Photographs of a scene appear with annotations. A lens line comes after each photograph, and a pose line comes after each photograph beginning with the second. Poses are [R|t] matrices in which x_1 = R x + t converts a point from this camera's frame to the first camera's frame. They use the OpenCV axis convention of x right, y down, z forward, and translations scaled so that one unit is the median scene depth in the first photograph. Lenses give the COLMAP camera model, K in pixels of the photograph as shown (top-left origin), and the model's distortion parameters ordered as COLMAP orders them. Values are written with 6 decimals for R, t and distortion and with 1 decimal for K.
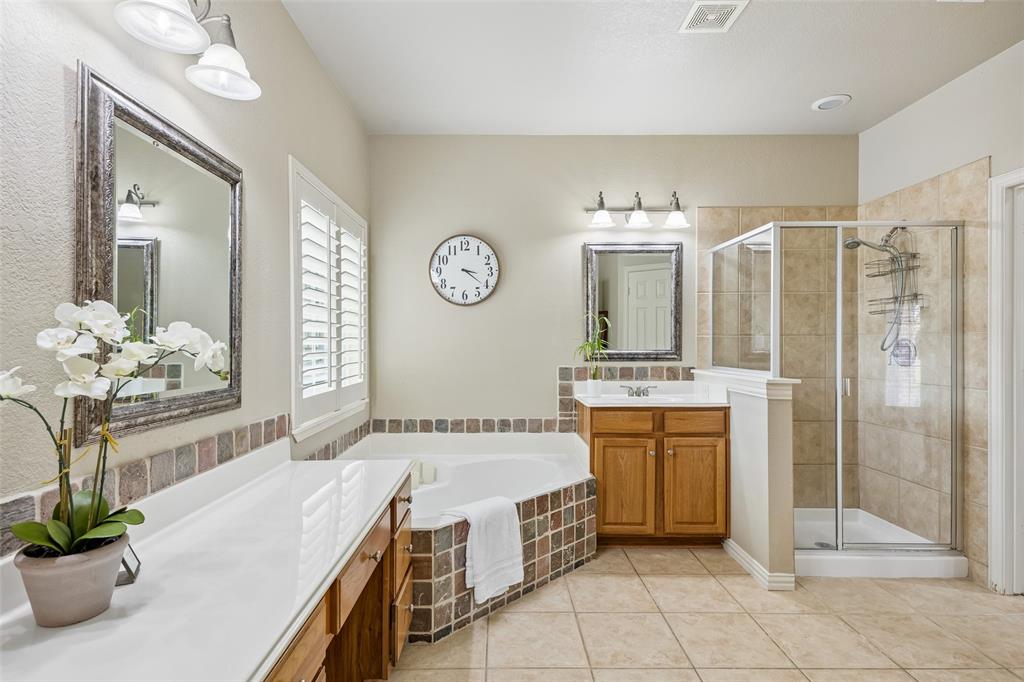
lens RADIAL K [[524.3, 0, 510.1], [0, 524.3, 337.8], [0, 0, 1]] dist [0.004029, 0.000476]
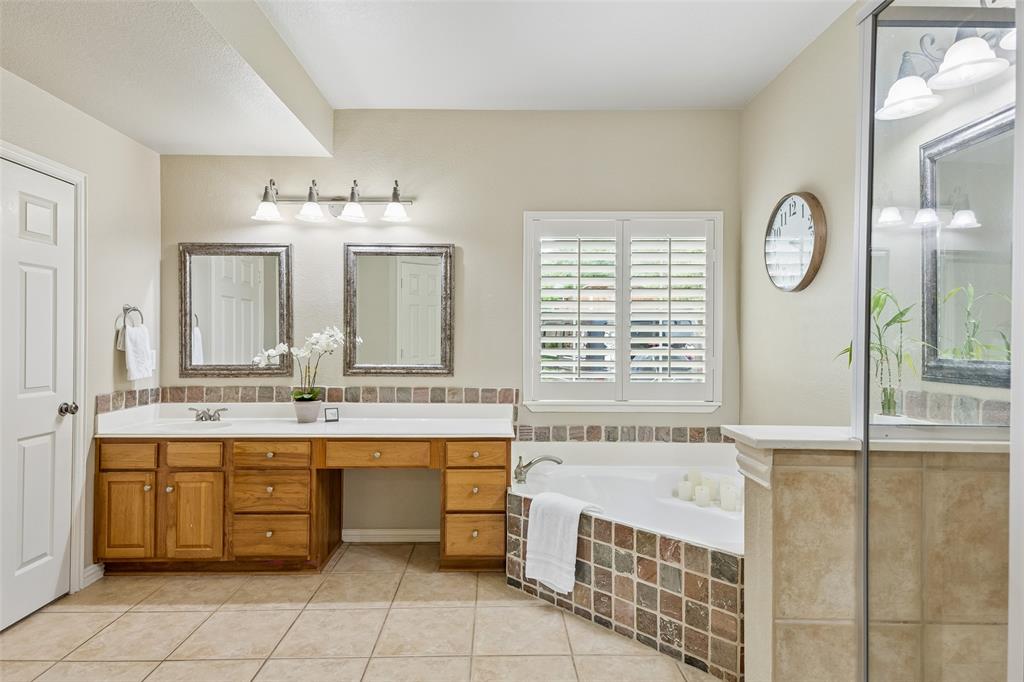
lens RADIAL K [[524.3, 0, 510.2], [0, 524.3, 342.6], [0, 0, 1]] dist [0.004029, 0.000476]
pose [[0.001280, -0.003683, -0.999992, 0.893357], [0.000922, 0.999993, -0.003682, 0.016620], [0.999999, -0.000917, 0.001284, 0.827033]]
